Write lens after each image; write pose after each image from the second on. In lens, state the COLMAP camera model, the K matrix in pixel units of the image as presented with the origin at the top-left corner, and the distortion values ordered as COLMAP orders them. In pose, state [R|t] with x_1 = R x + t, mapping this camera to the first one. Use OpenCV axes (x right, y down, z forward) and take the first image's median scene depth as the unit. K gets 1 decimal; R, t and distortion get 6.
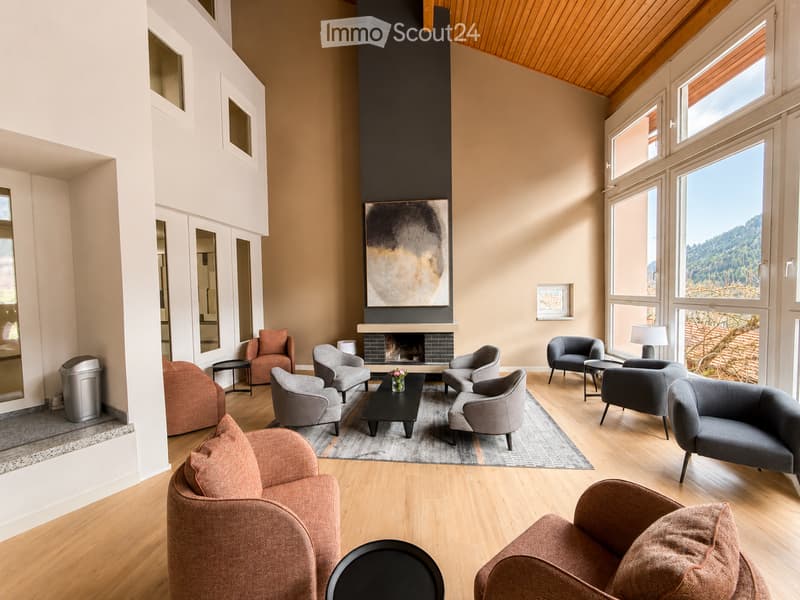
lens RADIAL K [[338.4, 0, 400.0], [0, 338.4, 300.0], [0, 0, 1]] dist [0.025291, 0.000057]
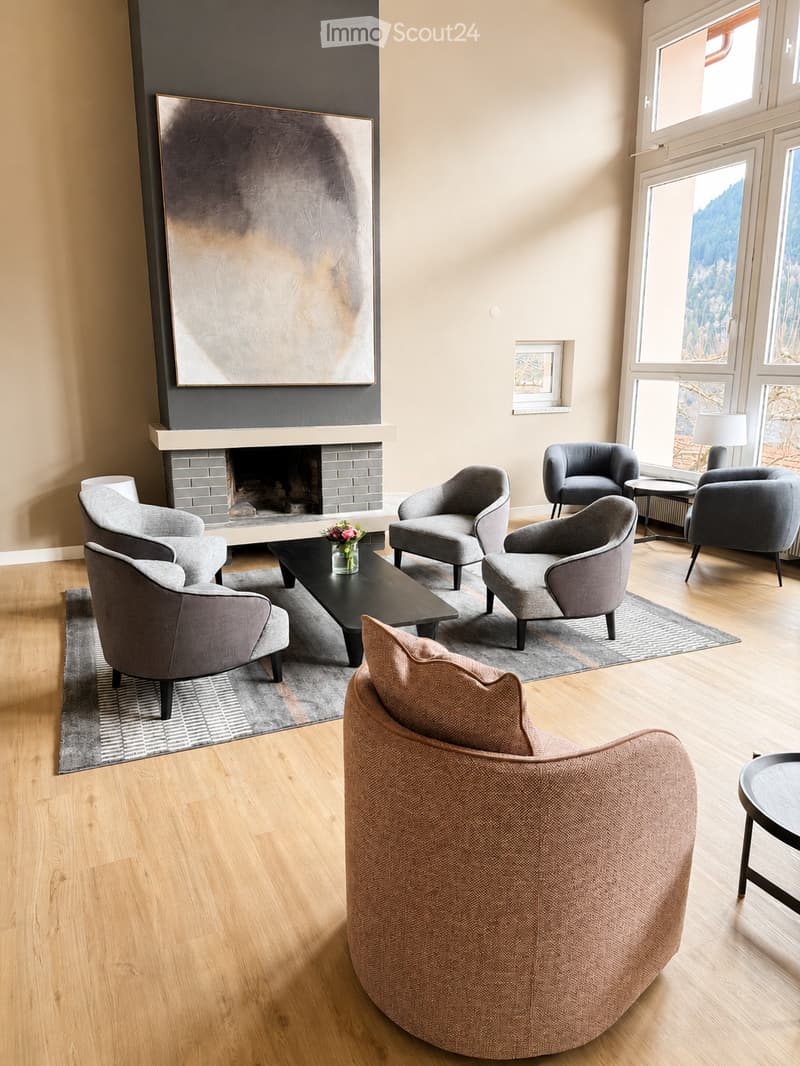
lens RADIAL K [[777.0, 0, 387.3], [0, 777.0, 544.2], [0, 0, 1]] dist [0.086238, -0.102525]
pose [[0.860917, -0.098341, 0.499150, -0.373270], [-0.000145, 0.981092, 0.193541, 0.026107], [-0.508745, -0.166695, 0.844625, 0.086375]]
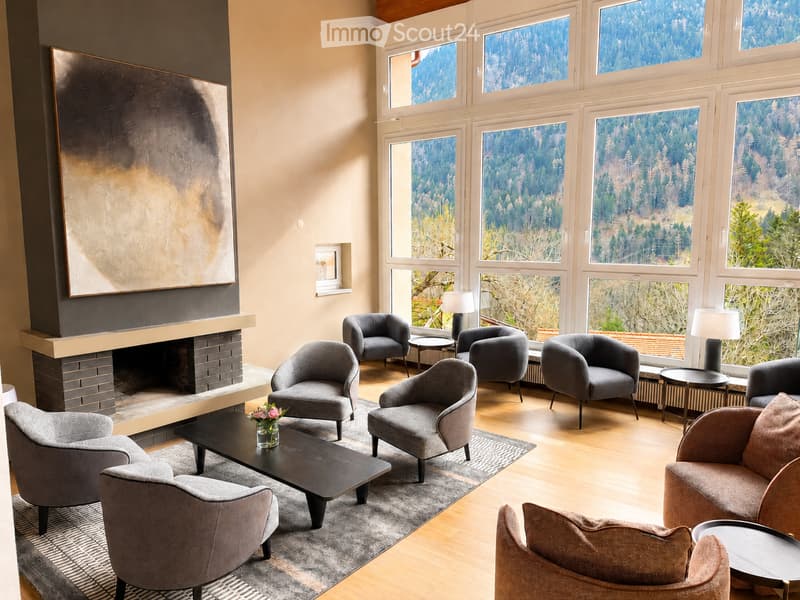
lens RADIAL K [[583.1, 0, 400.0], [0, 583.1, 300.0], [0, 0, 1]] dist [0.086238, -0.102525]
pose [[0.497533, -0.085066, 0.863264, -0.556503], [0.016212, 0.995918, 0.088794, -0.036543], [-0.867294, -0.030183, 0.496881, 0.280883]]
